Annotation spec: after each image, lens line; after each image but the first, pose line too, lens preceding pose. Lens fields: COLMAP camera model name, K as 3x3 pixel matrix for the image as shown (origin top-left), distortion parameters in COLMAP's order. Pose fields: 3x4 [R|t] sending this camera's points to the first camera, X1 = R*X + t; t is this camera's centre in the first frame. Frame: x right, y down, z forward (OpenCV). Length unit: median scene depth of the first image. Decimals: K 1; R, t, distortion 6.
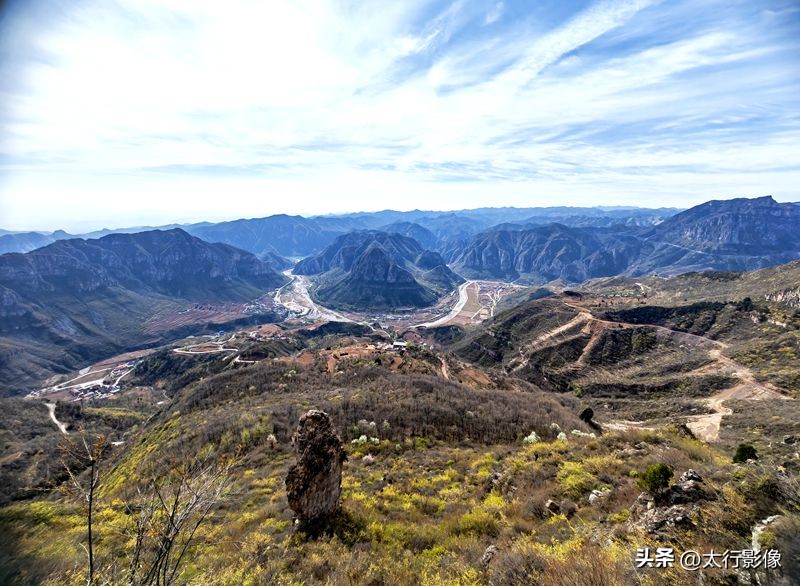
lens RADIAL K [[301.1, 0, 400.0], [0, 301.1, 293.0], [0, 0, 1]] dist [0.000262, 0.000010]
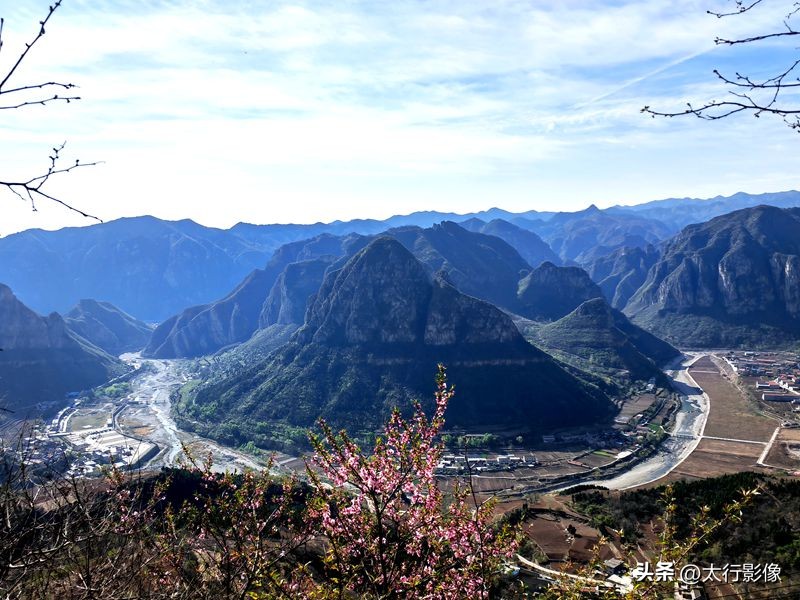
lens RADIAL K [[729.1, 0, 388.7], [0, 729.1, 296.4], [0, 0, 1]] dist [0.032034, -0.010205]
pose [[0.994460, -0.054500, -0.089880, -0.012308], [0.036542, 0.981002, -0.190525, 0.048417], [0.098556, 0.186185, 0.977559, 0.294377]]
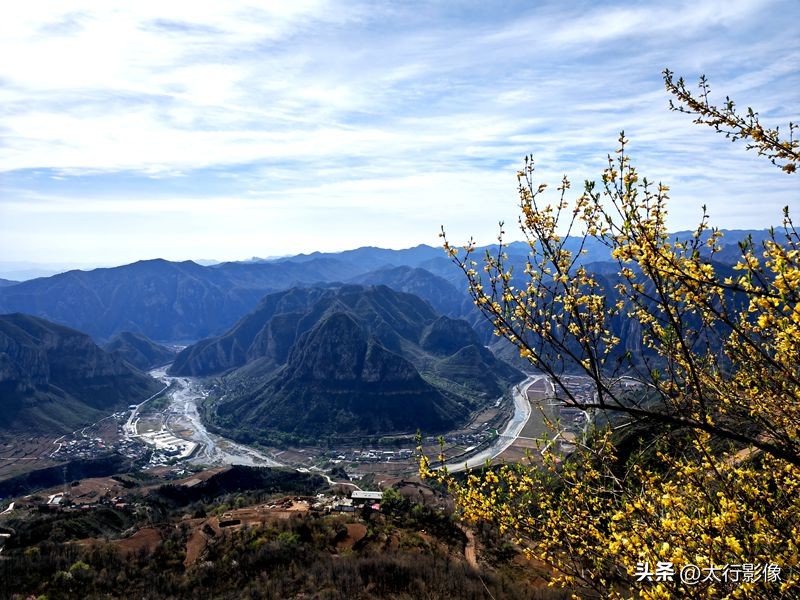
lens RADIAL K [[600.5, 0, 400.0], [0, 600.5, 300.0], [0, 0, 1]] dist [0.025342, -0.008926]
pose [[0.999348, -0.034694, 0.010016, 0.012781], [0.035947, 0.982170, -0.184525, 0.014823], [-0.003436, 0.184765, 0.982777, 0.027680]]
